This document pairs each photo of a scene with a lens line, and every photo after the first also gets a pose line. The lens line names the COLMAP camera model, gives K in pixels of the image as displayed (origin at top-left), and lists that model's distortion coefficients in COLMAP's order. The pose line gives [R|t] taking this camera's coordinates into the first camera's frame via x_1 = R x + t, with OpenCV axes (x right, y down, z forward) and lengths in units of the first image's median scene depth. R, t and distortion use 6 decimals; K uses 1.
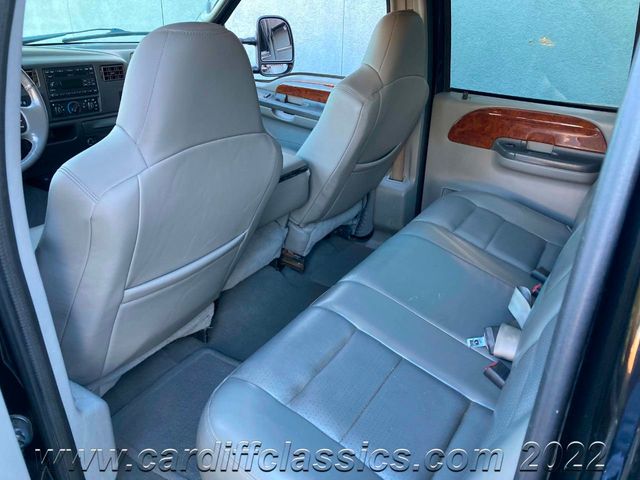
lens RADIAL K [[523.1, 0, 320.0], [0, 523.1, 240.0], [0, 0, 1]] dist [0.007314, -0.001942]
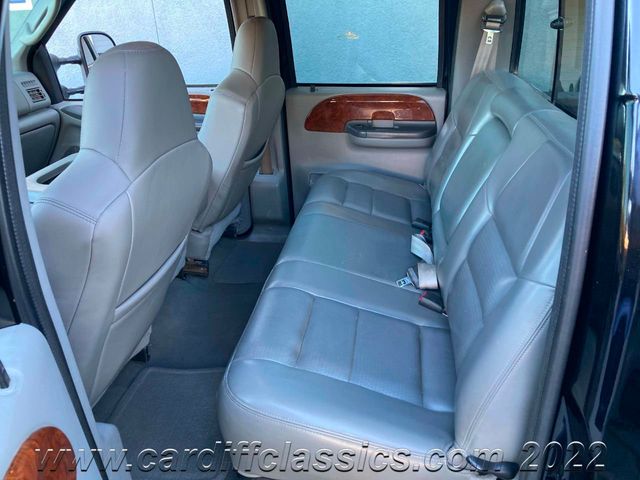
lens RADIAL K [[528.6, 0, 322.8], [0, 528.6, 241.5], [0, 0, 1]] dist [0.053688, -0.103582]
pose [[0.908845, -0.219426, 0.354758, -0.191388], [0.222697, 0.974358, 0.032142, 0.013494], [-0.352714, 0.049791, 0.934405, -0.060247]]
